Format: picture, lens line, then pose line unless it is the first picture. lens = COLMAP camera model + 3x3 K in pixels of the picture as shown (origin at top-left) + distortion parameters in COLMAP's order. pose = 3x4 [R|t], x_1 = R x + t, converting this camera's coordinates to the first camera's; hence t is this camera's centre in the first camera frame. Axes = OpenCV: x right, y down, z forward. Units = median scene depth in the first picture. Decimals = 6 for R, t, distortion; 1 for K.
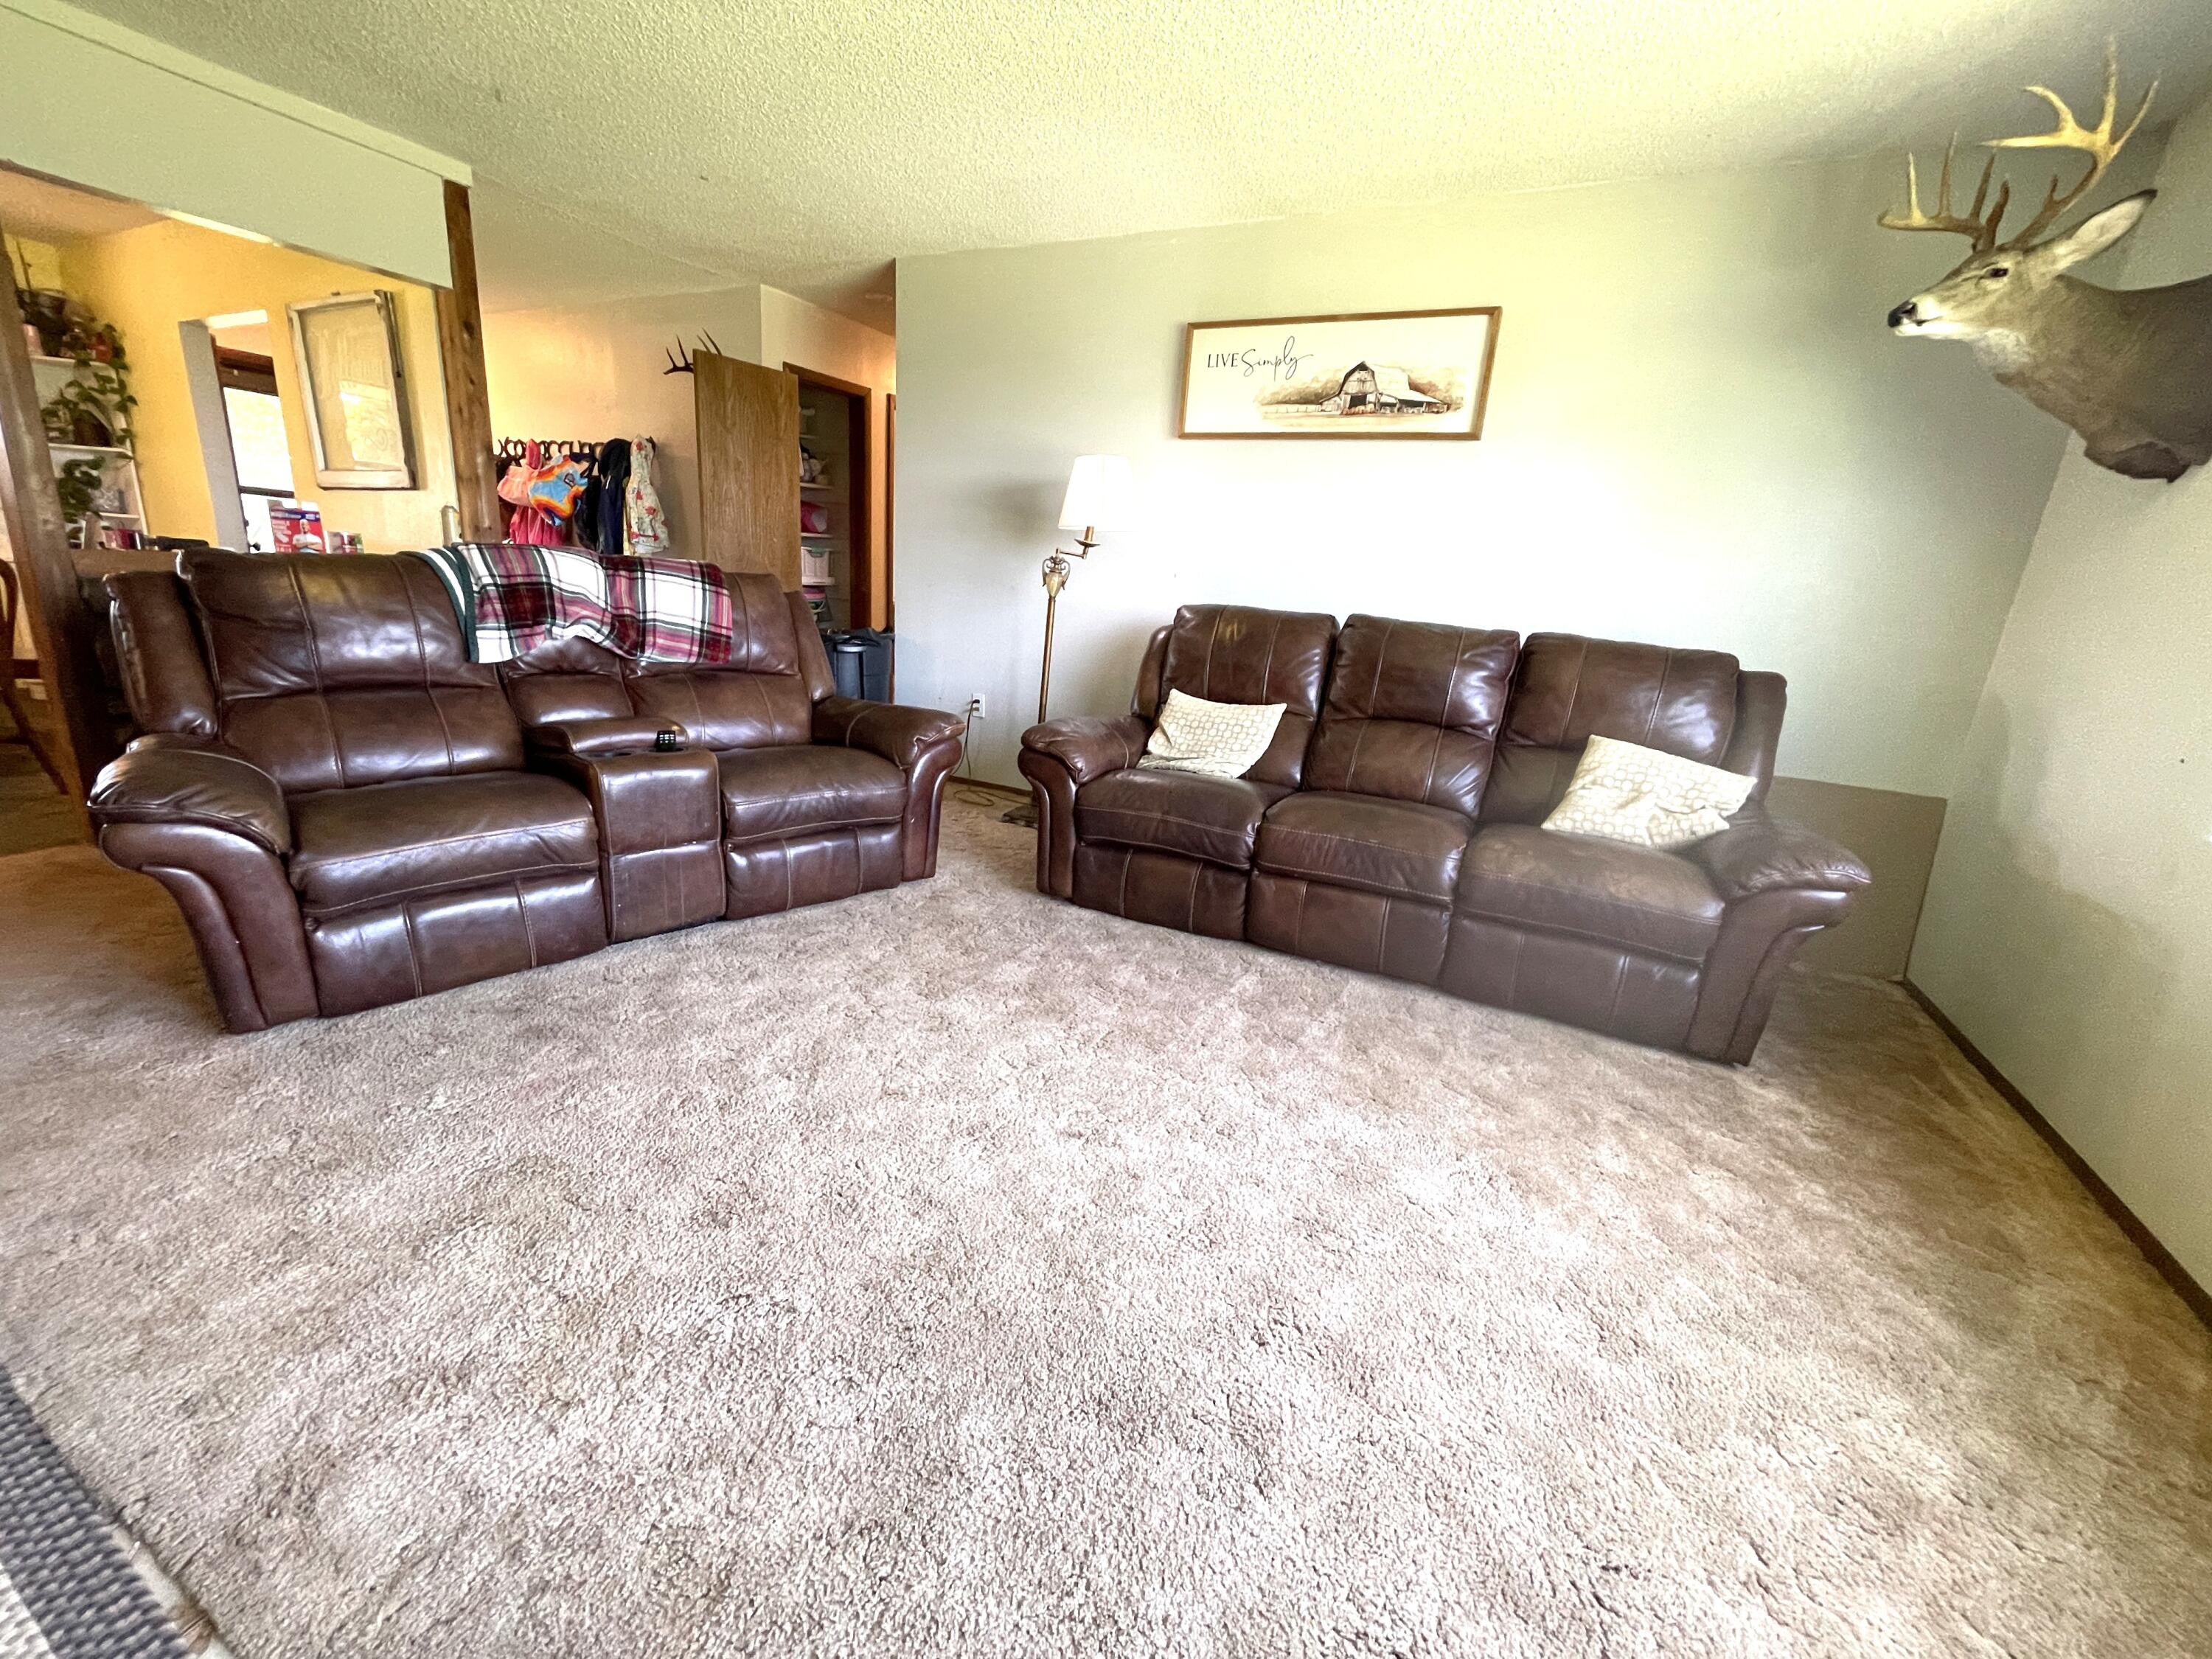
lens RADIAL K [[899.5, 0, 1103.6], [0, 899.5, 834.4], [0, 0, 1]] dist [-0.003399, -0.000943]
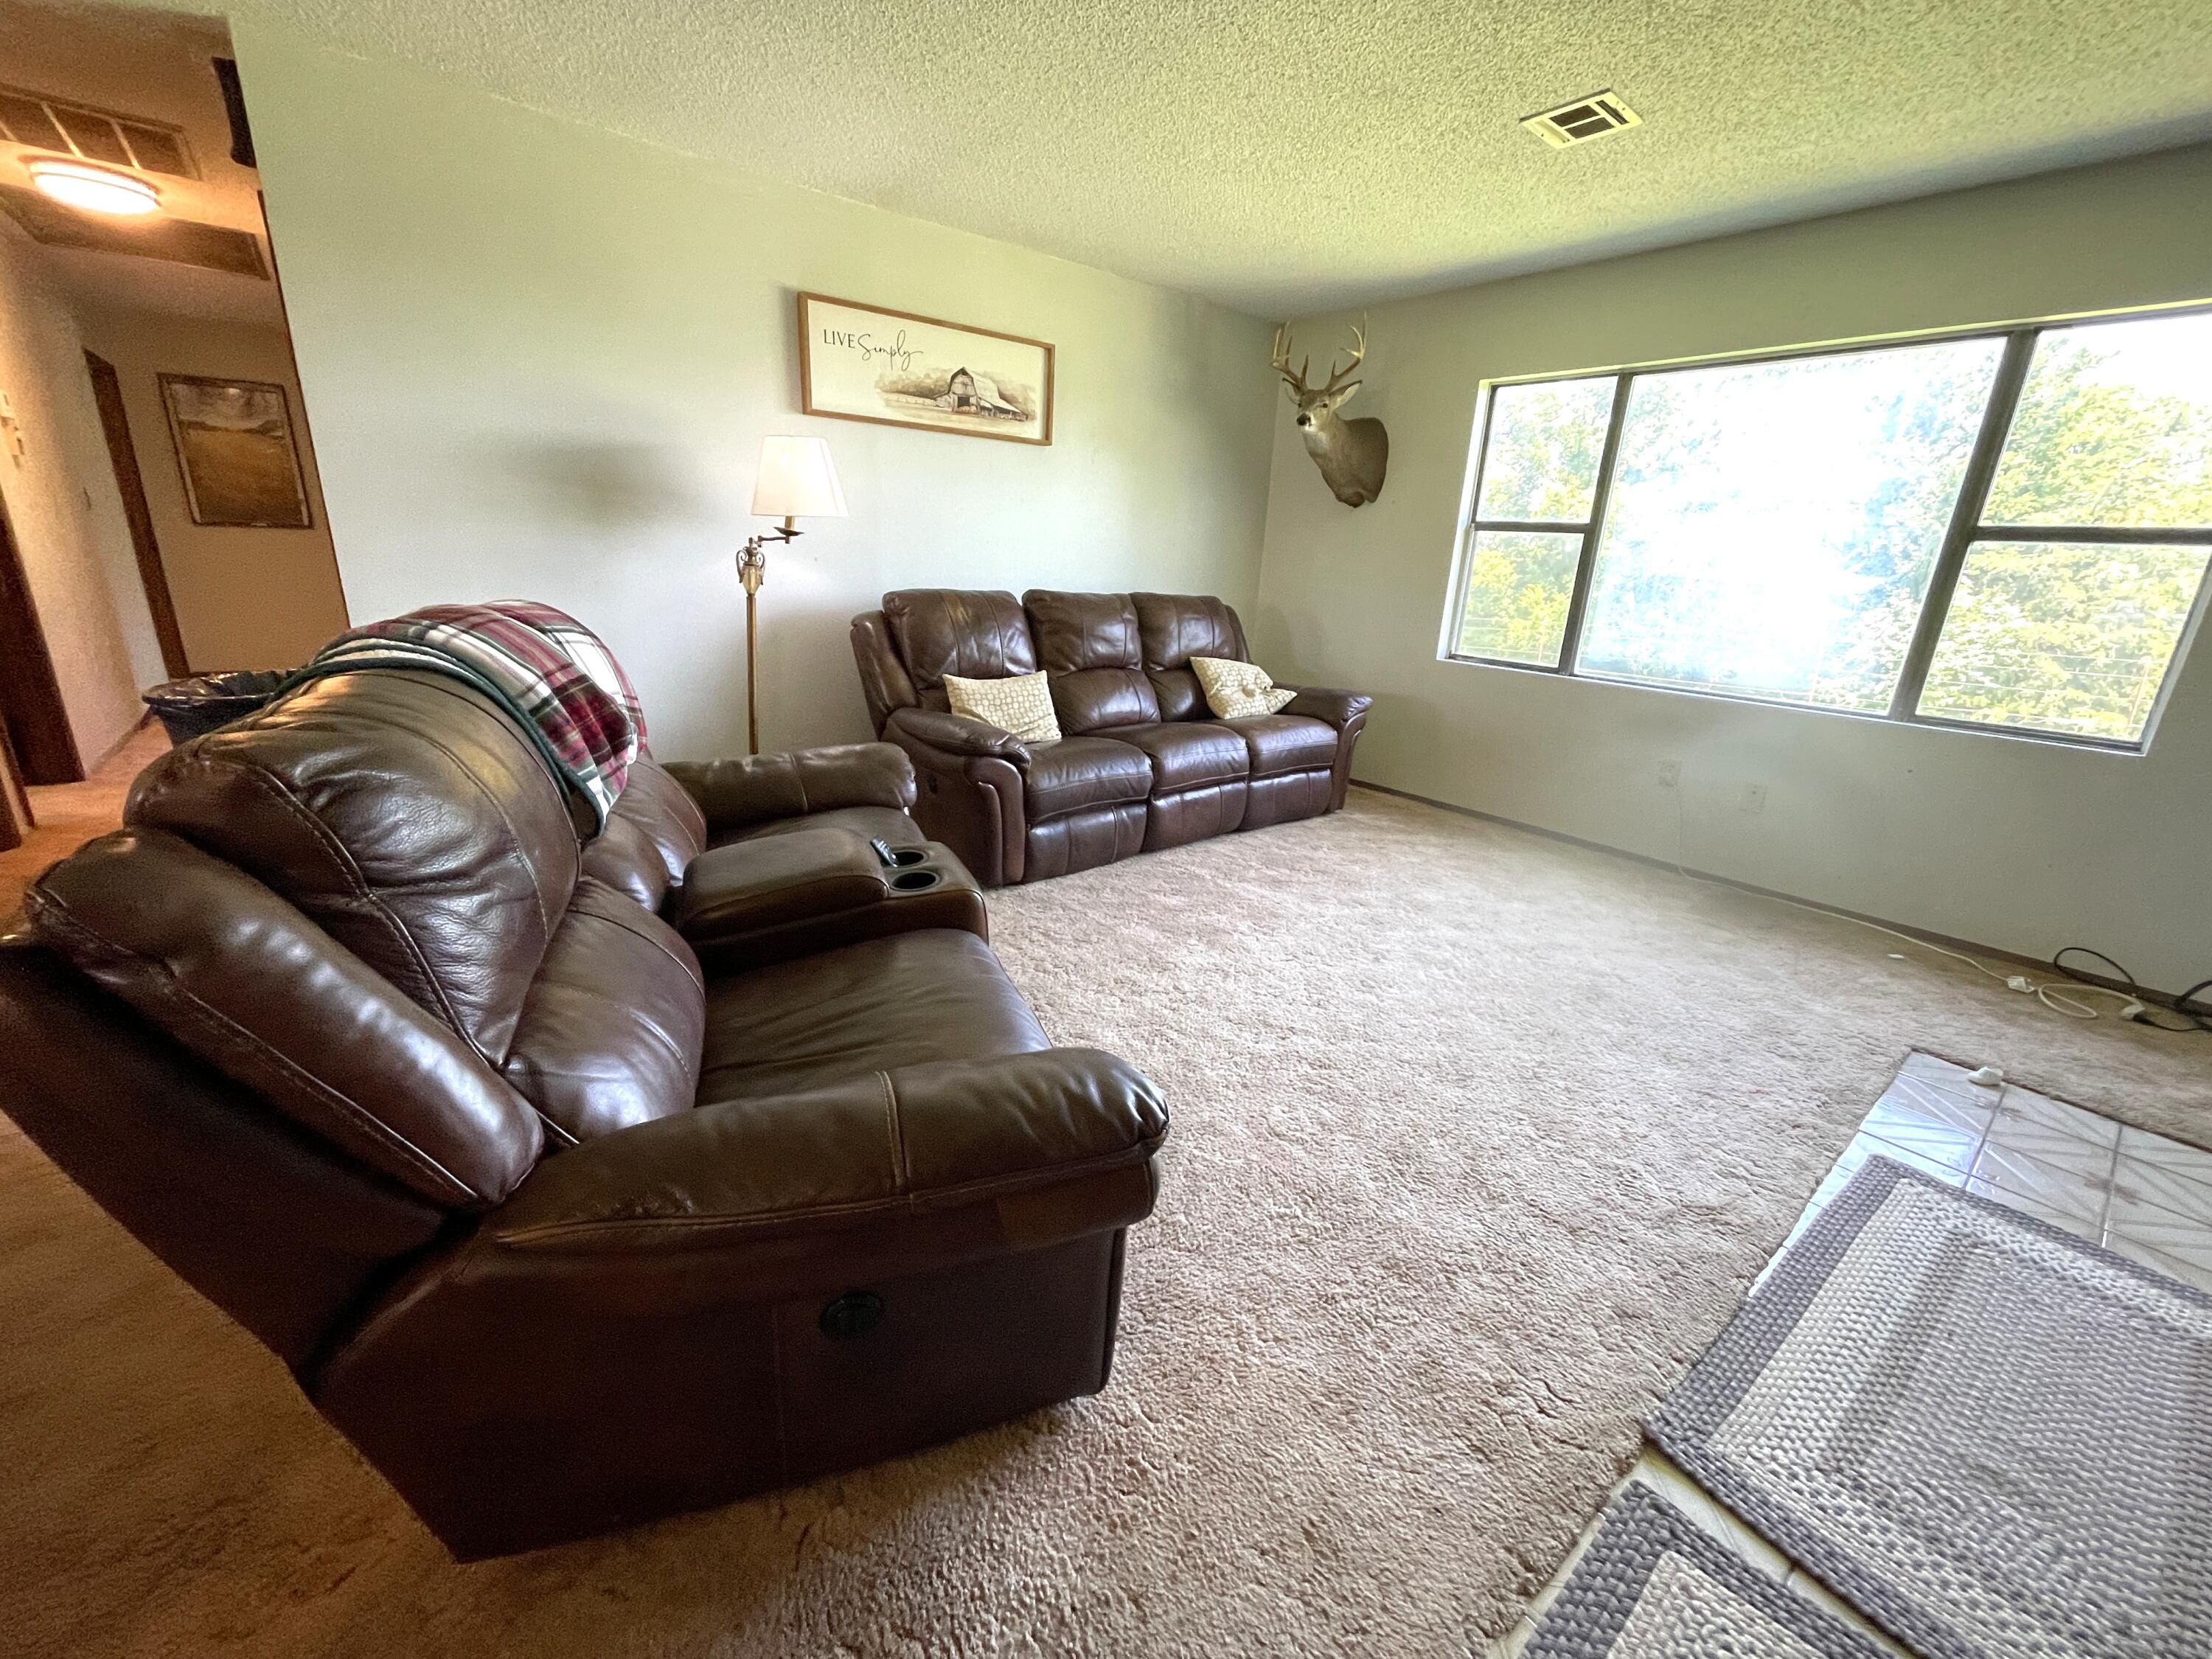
lens RADIAL K [[899.5, 0, 1102.8], [0, 899.5, 829.2], [0, 0, 1]] dist [-0.003399, -0.000943]
pose [[0.414172, -0.323253, 0.850864, -0.879273], [0.232574, 0.941364, 0.244426, -0.223175], [-0.879984, 0.096655, 0.465067, 0.388230]]
